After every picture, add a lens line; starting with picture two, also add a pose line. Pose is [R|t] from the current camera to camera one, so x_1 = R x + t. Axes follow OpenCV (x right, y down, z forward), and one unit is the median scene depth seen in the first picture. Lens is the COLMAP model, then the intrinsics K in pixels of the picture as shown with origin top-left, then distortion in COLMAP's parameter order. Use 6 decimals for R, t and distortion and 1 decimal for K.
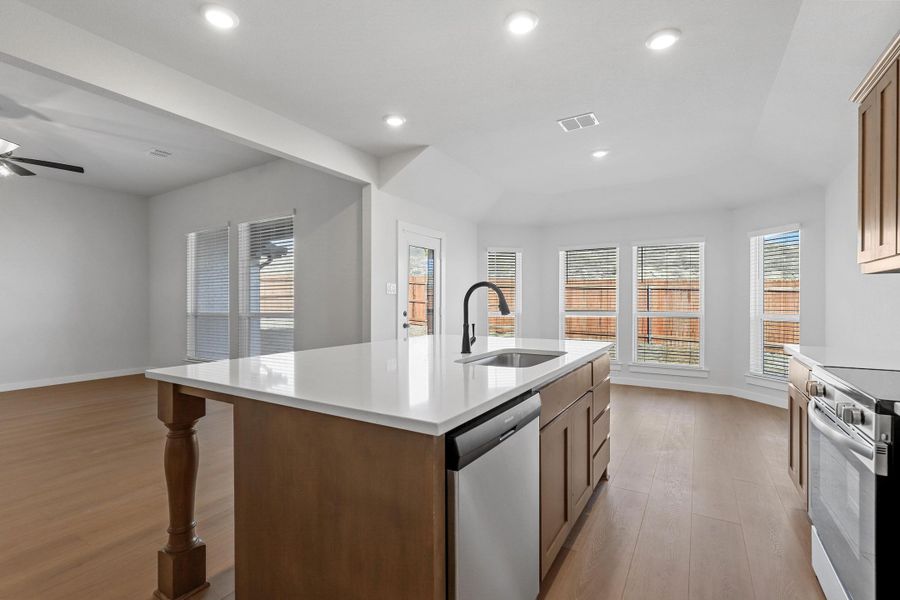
lens RADIAL K [[401.9, 0, 459.0], [0, 401.9, 301.9], [0, 0, 1]] dist [0.000916, 0.000104]
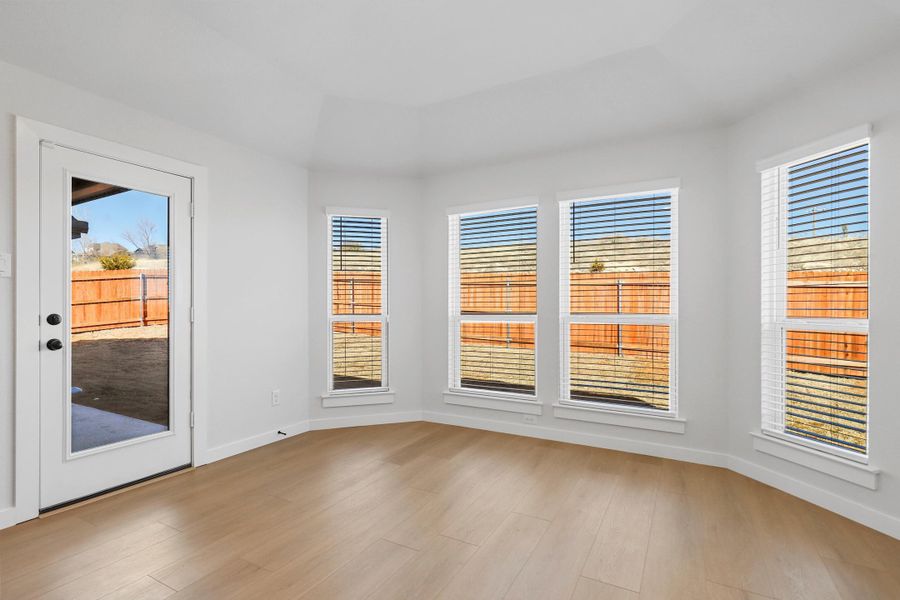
lens RADIAL K [[426.9, 0, 450.0], [0, 426.9, 304.8], [0, 0, 1]] dist [-0.001089, 0.000170]
pose [[0.999660, 0.000155, 0.026062, 0.283854], [-0.000123, 0.999999, -0.001218, 0.012552], [-0.026062, 0.001215, 0.999660, 0.425499]]
